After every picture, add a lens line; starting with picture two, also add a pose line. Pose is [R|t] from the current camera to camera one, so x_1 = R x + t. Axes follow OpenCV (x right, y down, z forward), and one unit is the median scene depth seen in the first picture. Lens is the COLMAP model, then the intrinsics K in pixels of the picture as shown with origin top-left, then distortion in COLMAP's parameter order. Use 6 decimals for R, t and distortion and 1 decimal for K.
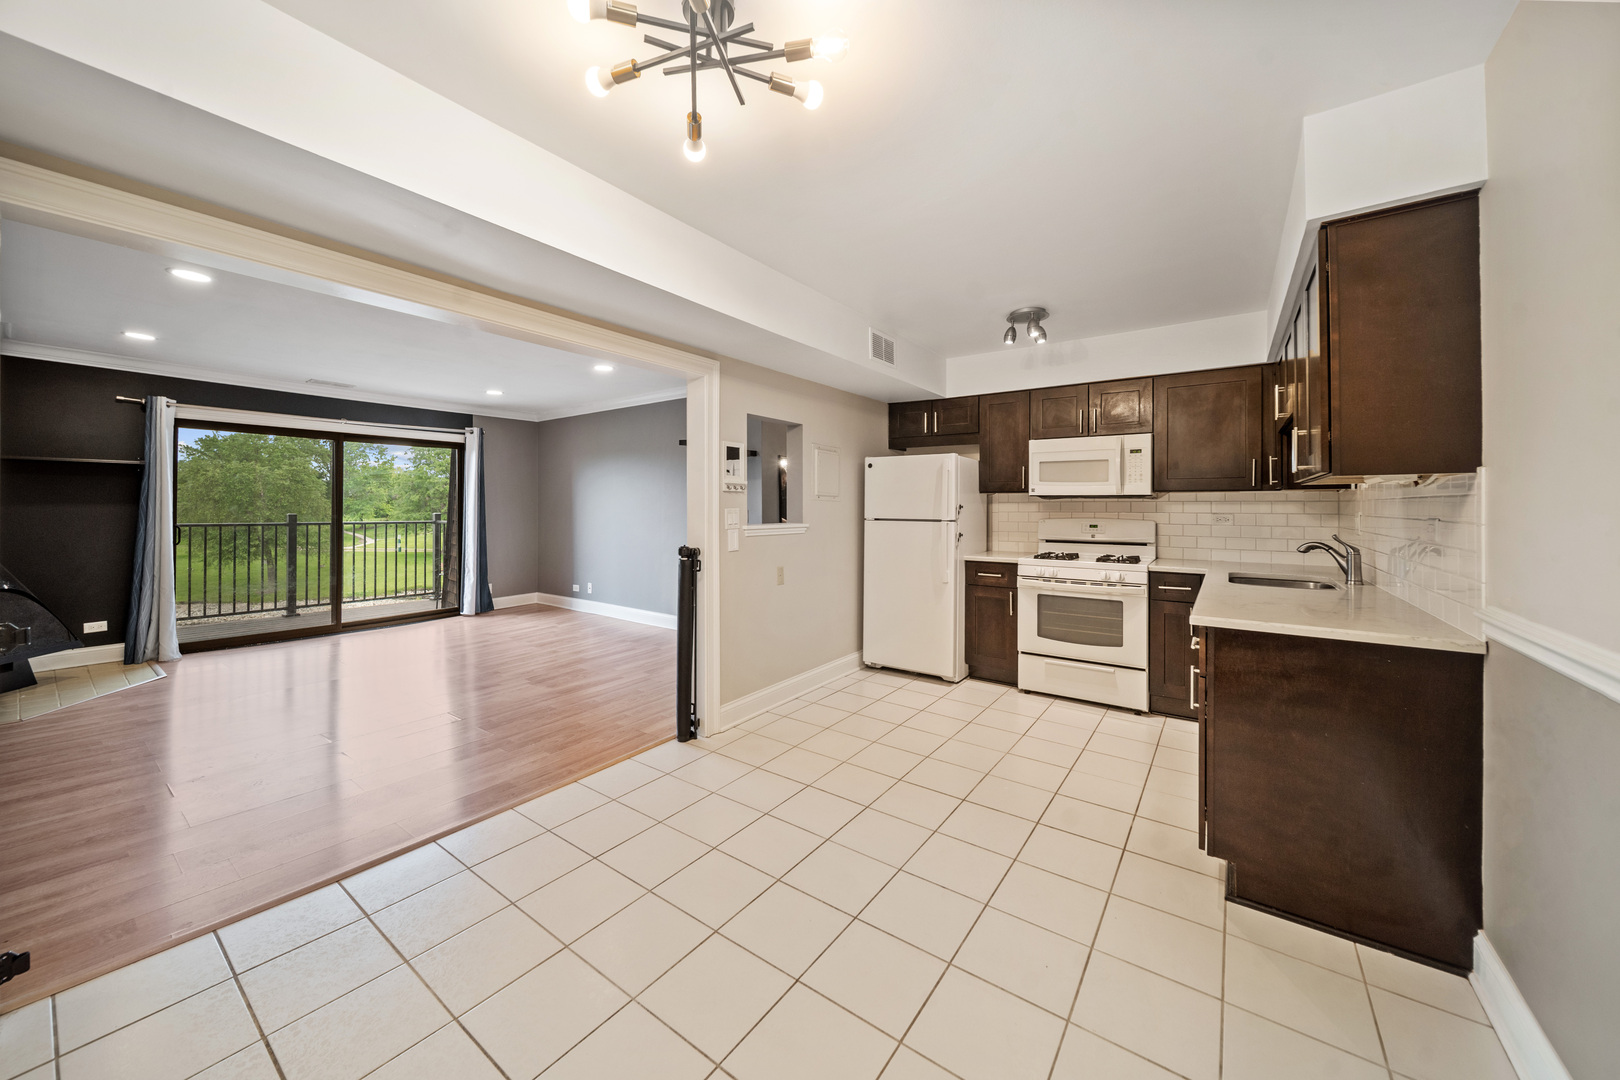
lens RADIAL K [[590.9, 0, 777.9], [0, 590.9, 504.3], [0, 0, 1]] dist [-0.000279, -0.000214]
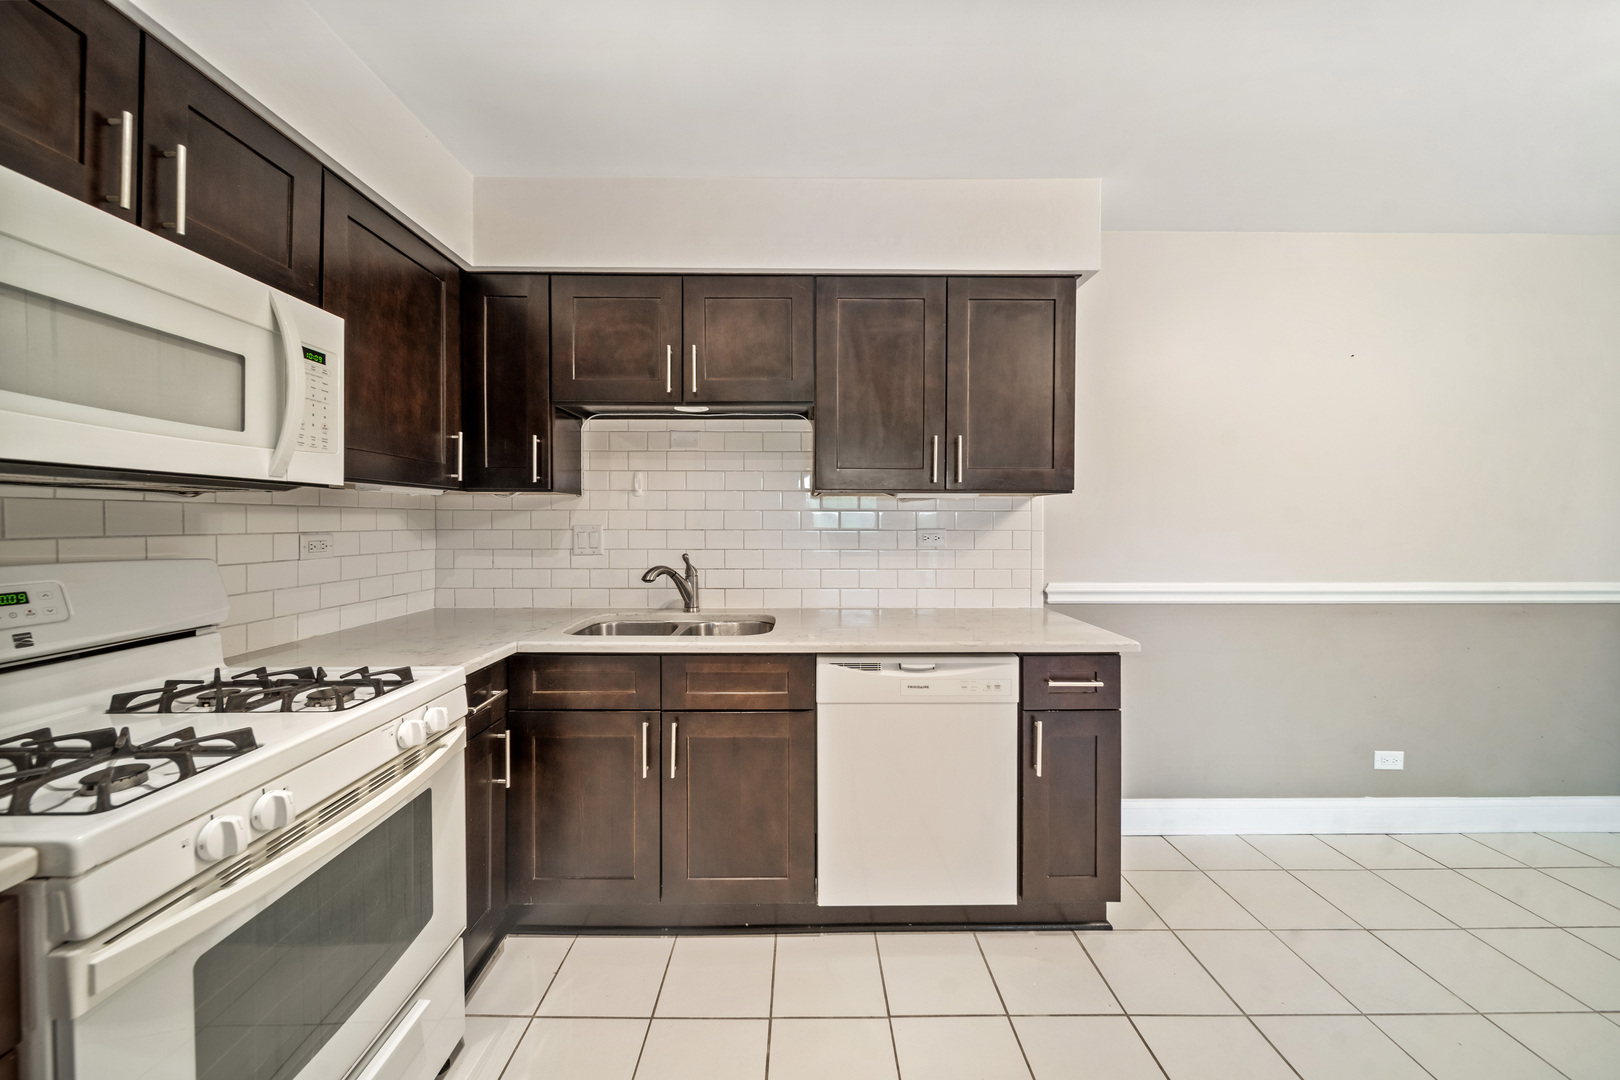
lens RADIAL K [[573.9, 0, 792.2], [0, 573.9, 523.3], [0, 0, 1]] dist [-0.001480, -0.000129]
pose [[-0.620937, -0.006924, 0.783830, 0.165676], [-0.004287, 0.999976, 0.005438, 0.003784], [-0.783849, 0.000016, -0.620952, 0.945018]]
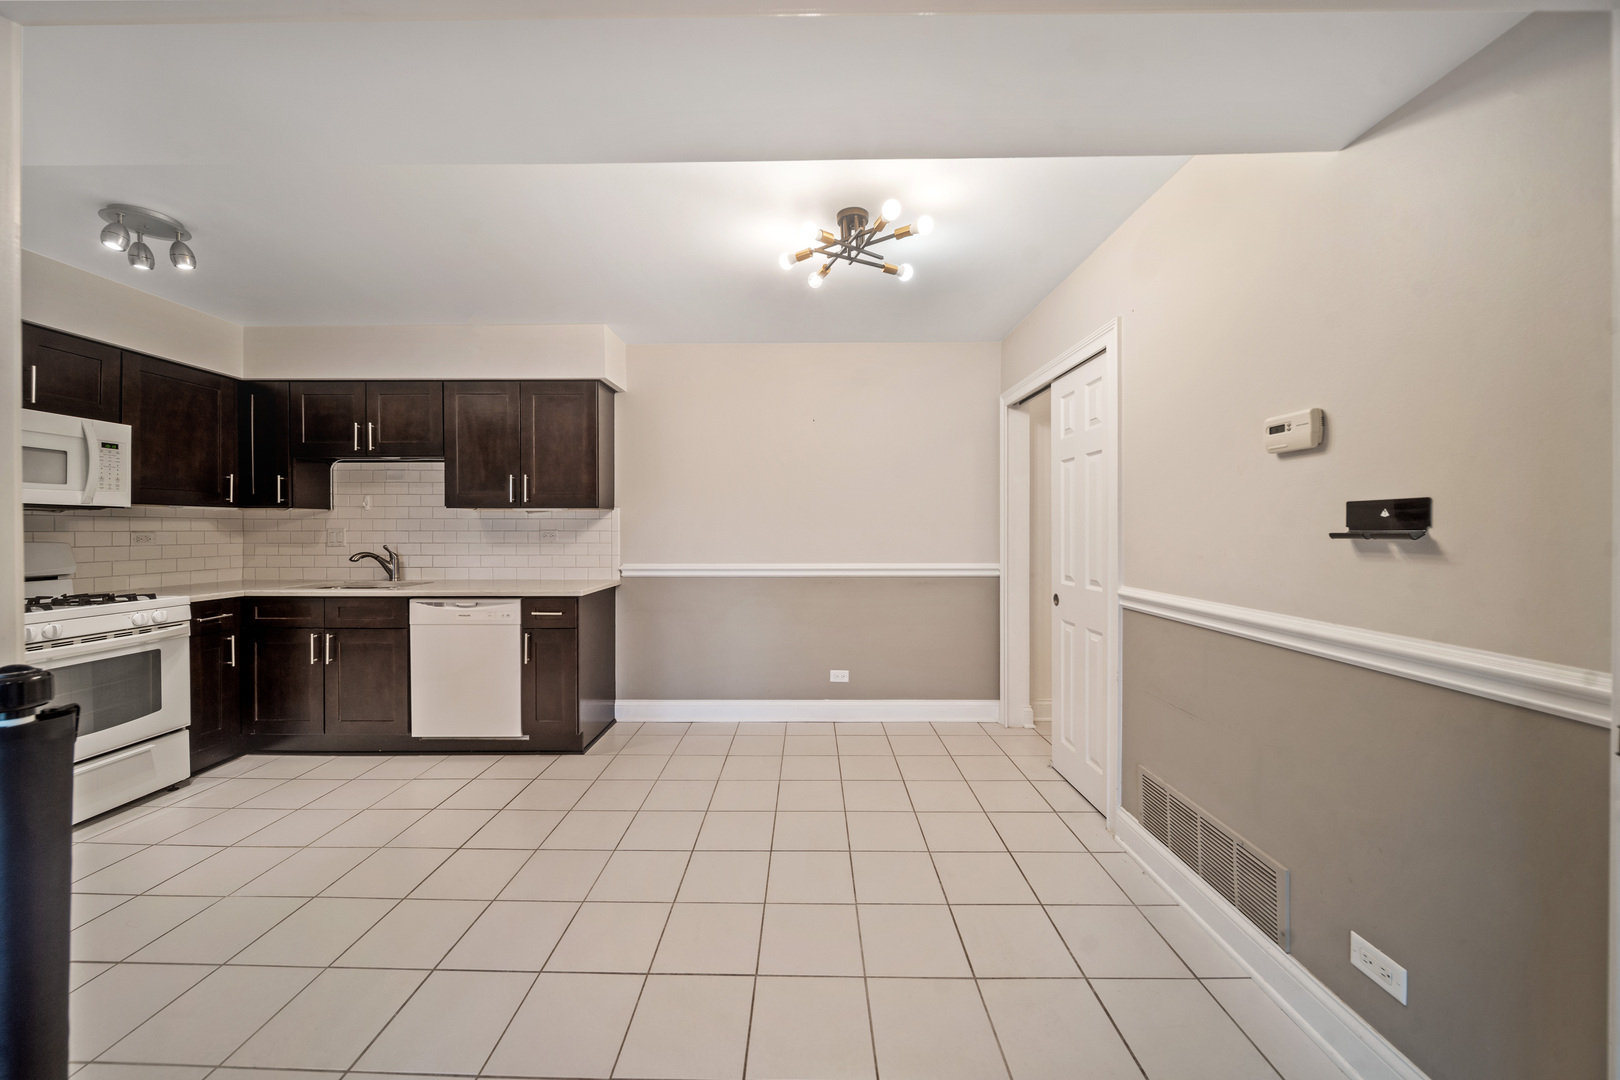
lens RADIAL K [[579.5, 0, 797.5], [0, 579.5, 529.2], [0, 0, 1]] dist [-0.001437, -0.000174]
pose [[-0.607778, -0.001452, 0.794106, -0.443348], [-0.002101, 0.999998, 0.000220, 0.009464], [-0.794104, -0.001534, -0.607780, 0.728993]]
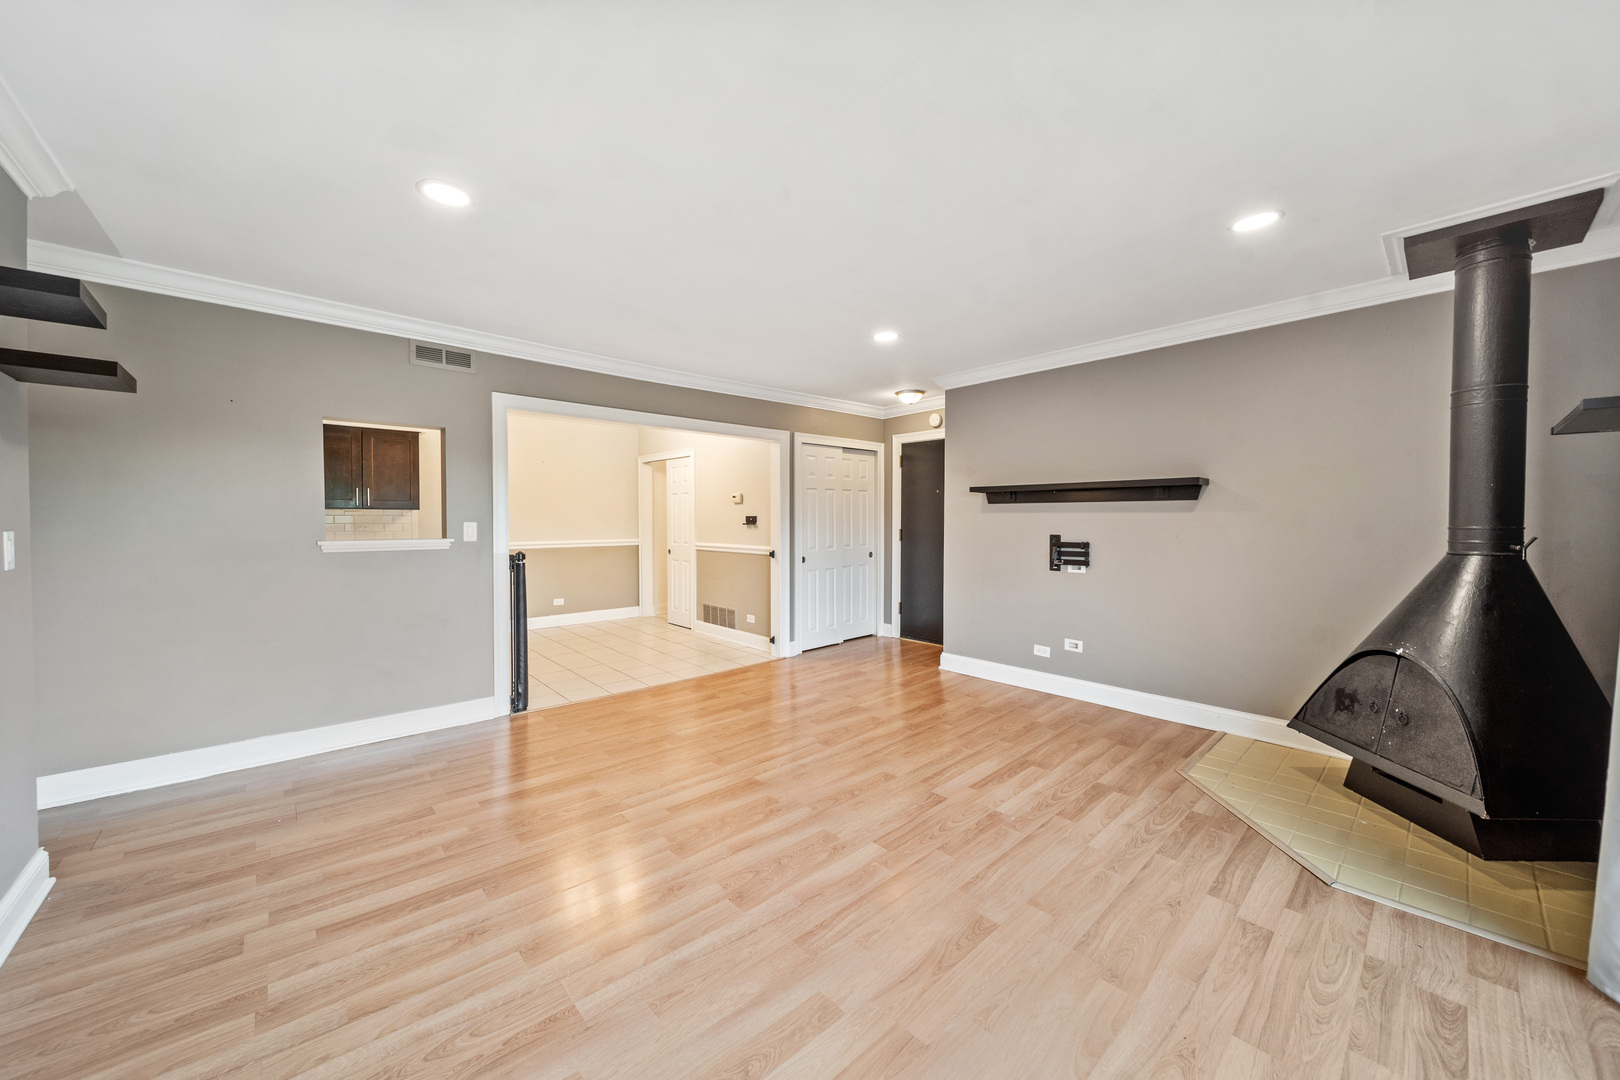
lens RADIAL K [[579.5, 0, 797.5], [0, 579.5, 529.2], [0, 0, 1]] dist [-0.001437, -0.000174]
pose [[-0.981900, -0.004161, 0.189355, -0.792747], [-0.001357, 0.999887, 0.014938, 0.003493], [-0.189395, 0.014411, -0.981795, 1.731507]]
